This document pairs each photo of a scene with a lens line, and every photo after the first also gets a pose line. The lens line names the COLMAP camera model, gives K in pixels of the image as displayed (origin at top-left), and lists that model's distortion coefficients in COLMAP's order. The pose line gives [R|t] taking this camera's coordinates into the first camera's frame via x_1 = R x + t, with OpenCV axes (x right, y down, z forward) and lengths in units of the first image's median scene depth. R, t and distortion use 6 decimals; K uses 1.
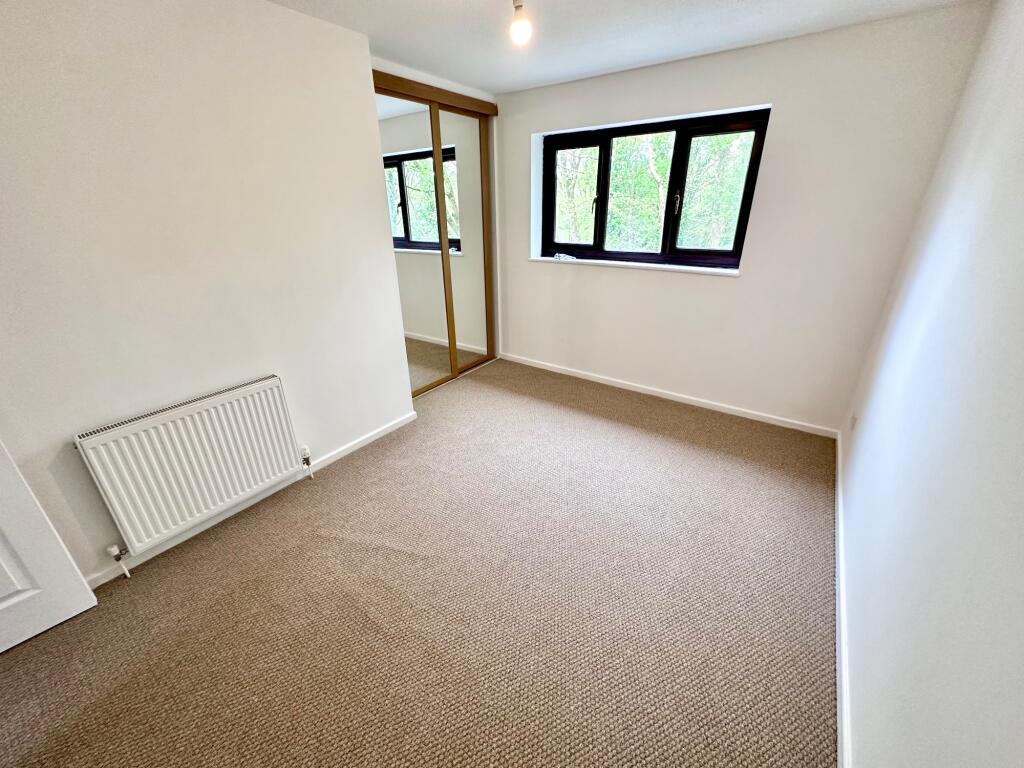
lens RADIAL K [[408.5, 0, 515.2], [0, 408.5, 385.7], [0, 0, 1]] dist [-0.004468, 0.000978]
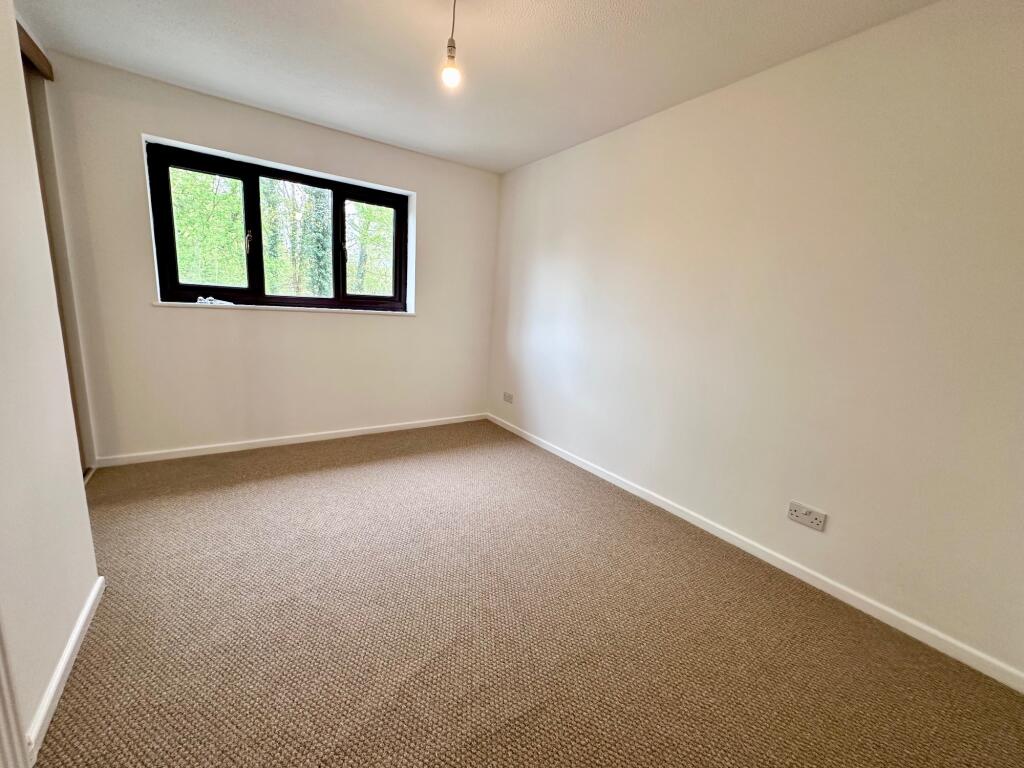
lens RADIAL K [[408.5, 0, 517.0], [0, 408.5, 379.8], [0, 0, 1]] dist [-0.004468, 0.000978]
pose [[0.321516, -0.140886, 0.936365, -0.494015], [0.323639, 0.945668, 0.031159, -0.014047], [-0.889879, 0.293026, 0.349643, 0.294266]]
